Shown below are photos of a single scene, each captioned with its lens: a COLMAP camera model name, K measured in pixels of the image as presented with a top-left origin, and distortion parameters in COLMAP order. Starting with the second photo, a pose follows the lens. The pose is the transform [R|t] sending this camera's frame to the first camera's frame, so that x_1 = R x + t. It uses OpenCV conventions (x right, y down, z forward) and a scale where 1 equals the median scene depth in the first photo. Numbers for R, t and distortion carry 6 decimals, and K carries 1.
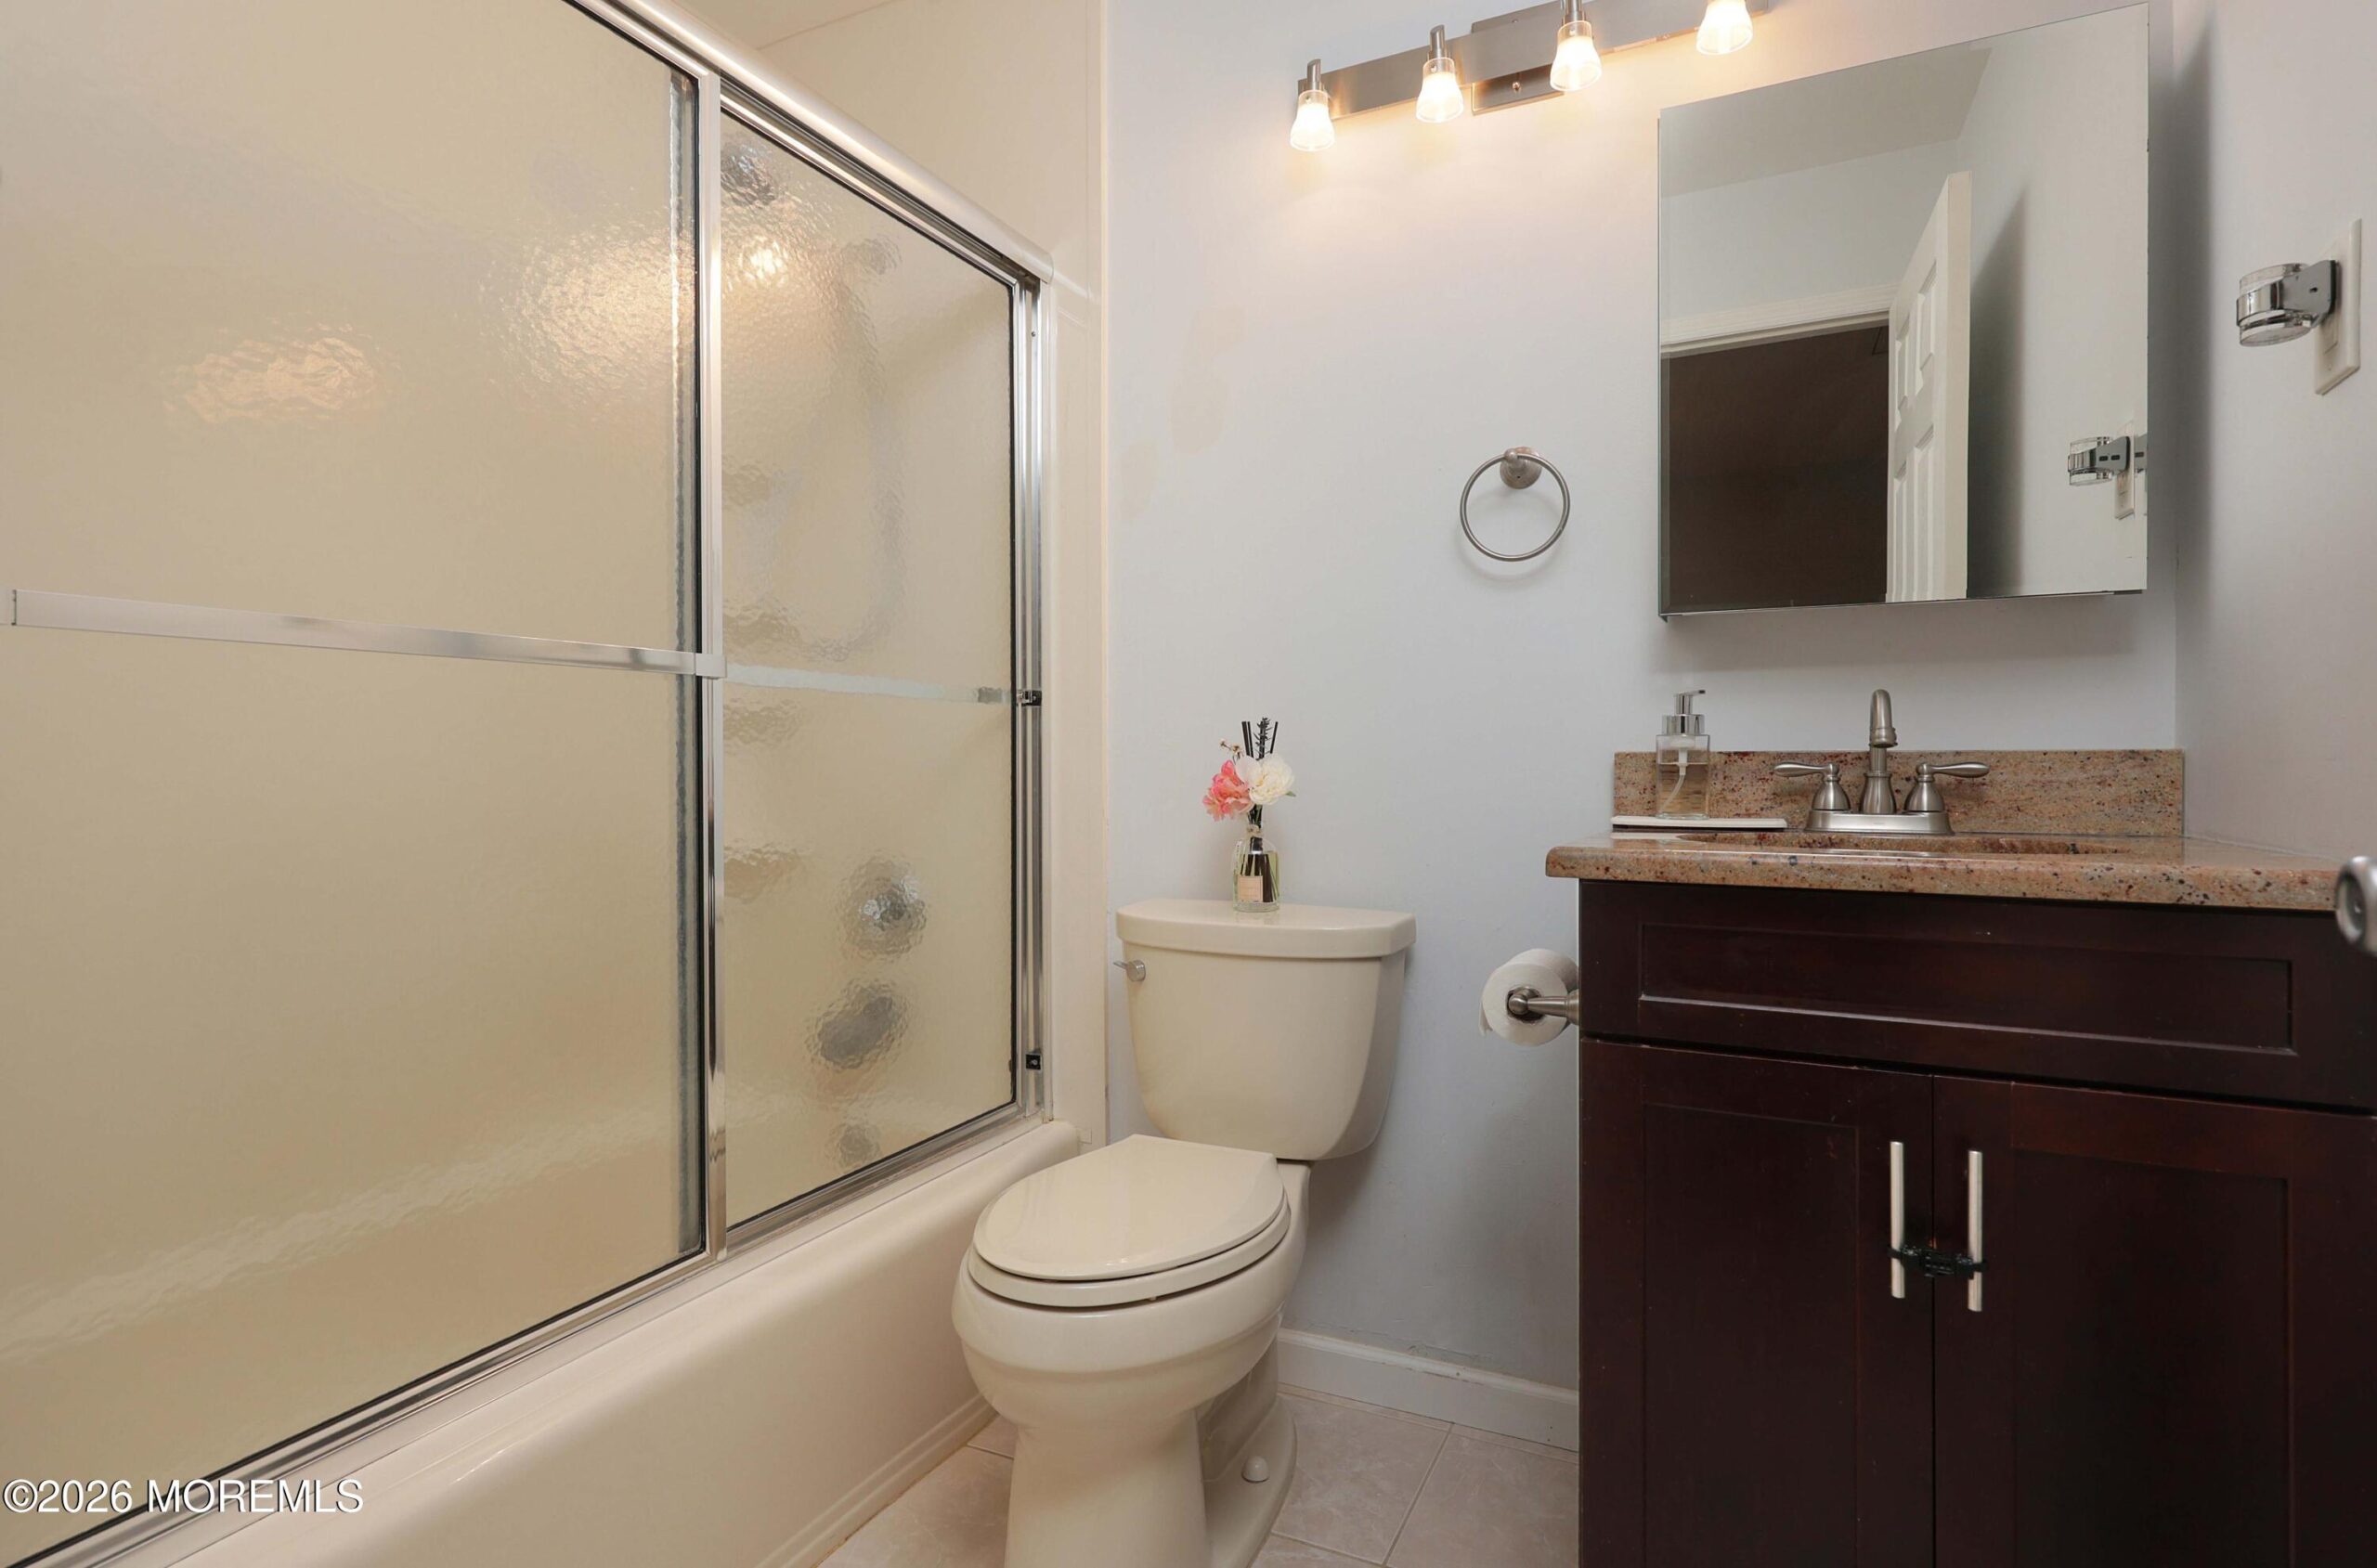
lens RADIAL K [[1158.7, 0, 1188.5], [0, 1158.7, 784.0], [0, 0, 1]] dist [-0.009184, 0.000192]
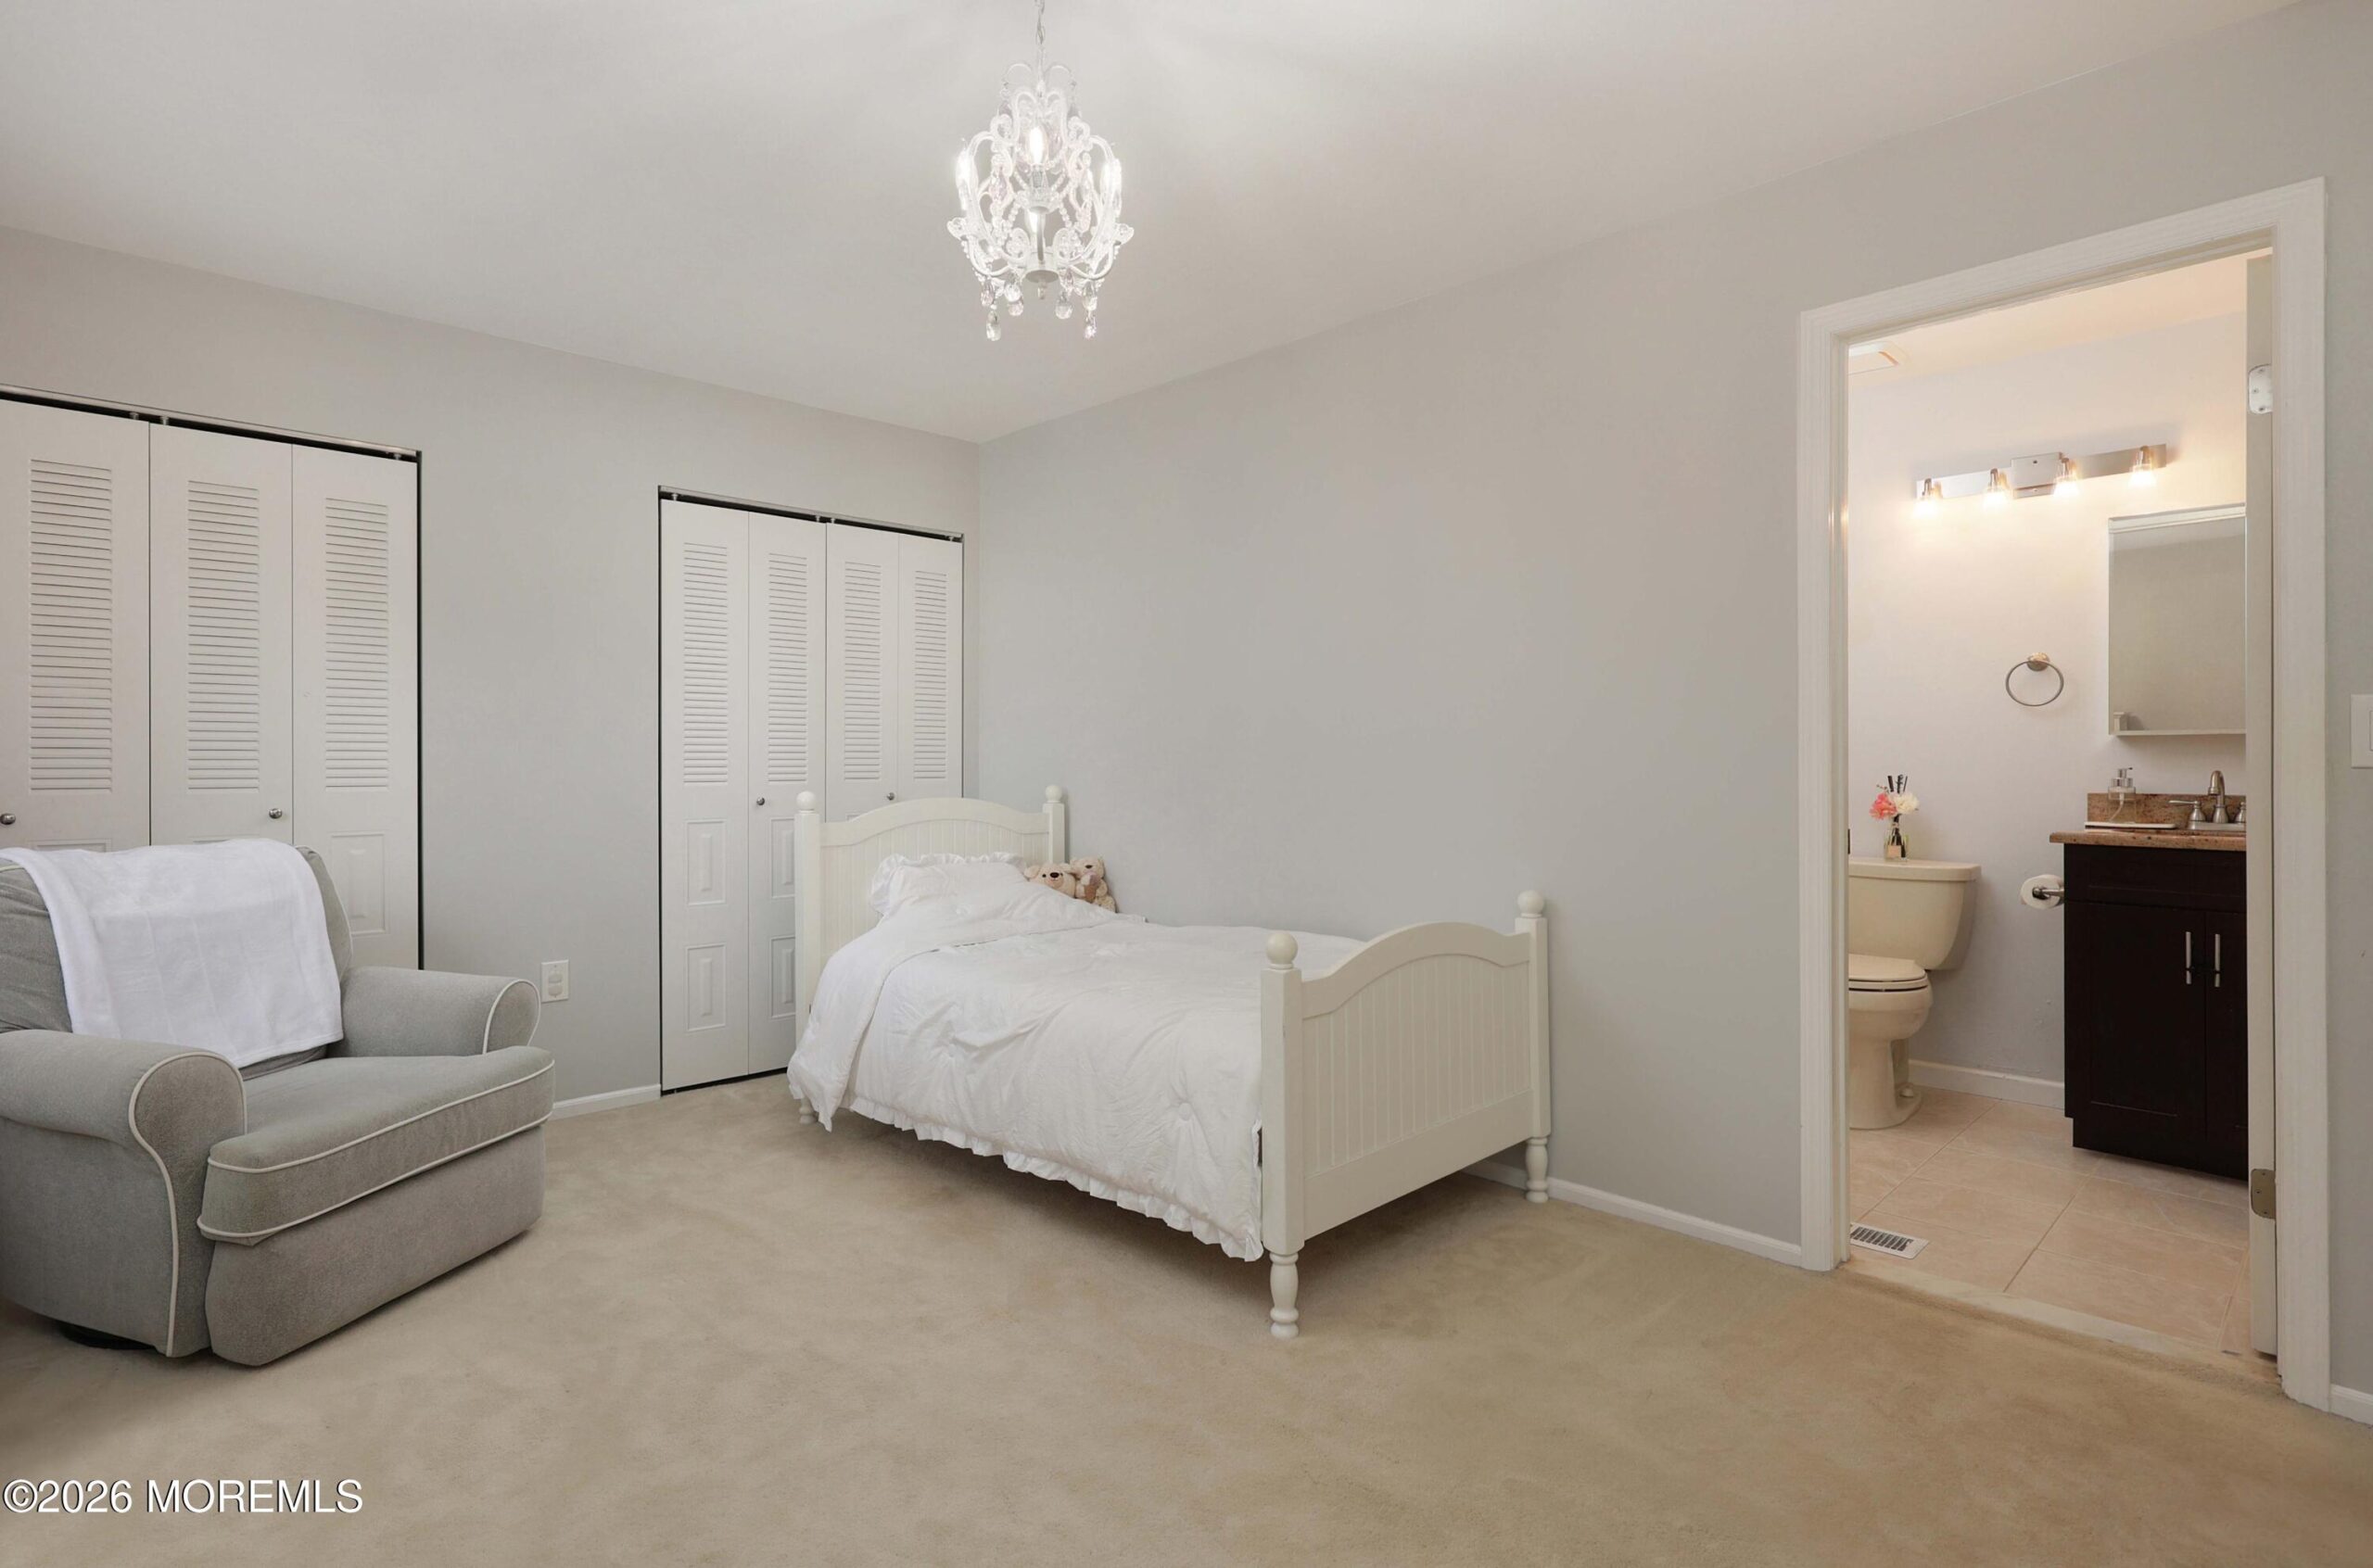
lens RADIAL K [[1156.7, 0, 1186.5], [0, 1156.7, 784.0], [0, 0, 1]] dist [-0.009184, 0.000192]
pose [[0.940734, 0.007452, -0.339063, -0.527495], [-0.005765, 0.999965, 0.005983, -0.049276], [0.339096, -0.003674, 0.940745, -1.721748]]
